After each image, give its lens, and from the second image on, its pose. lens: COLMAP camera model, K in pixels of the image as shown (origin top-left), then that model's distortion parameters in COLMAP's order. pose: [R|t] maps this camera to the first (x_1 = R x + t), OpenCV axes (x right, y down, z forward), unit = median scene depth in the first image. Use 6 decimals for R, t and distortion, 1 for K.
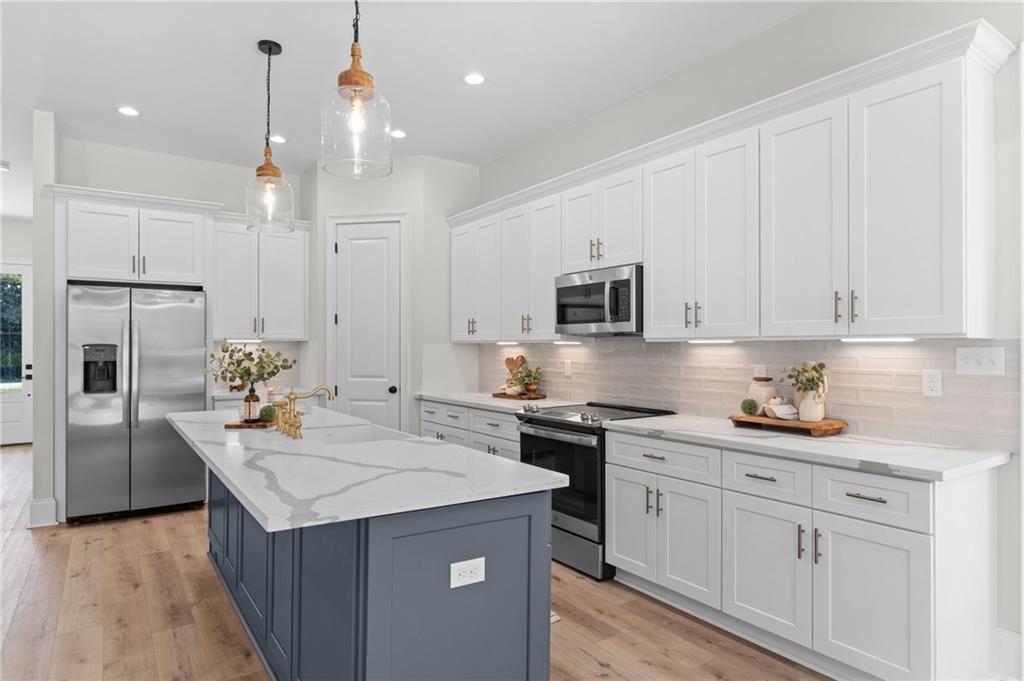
lens RADIAL K [[615.8, 0, 512.7], [0, 615.8, 343.8], [0, 0, 1]] dist [0.006795, 0.002022]
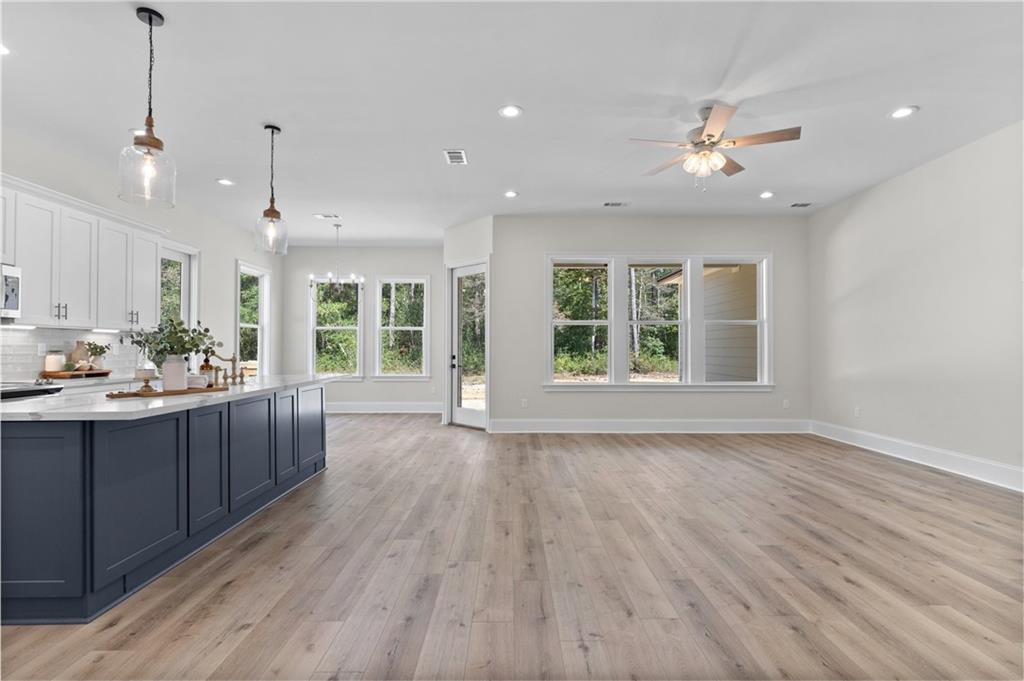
lens RADIAL K [[494.7, 0, 512.7], [0, 494.7, 343.4], [0, 0, 1]] dist [-0.000858, -0.000267]
pose [[-0.835457, 0.003868, 0.549542, -1.370365], [-0.003102, 0.999926, -0.011754, 0.046138], [-0.549547, -0.011525, -0.835383, 1.394128]]
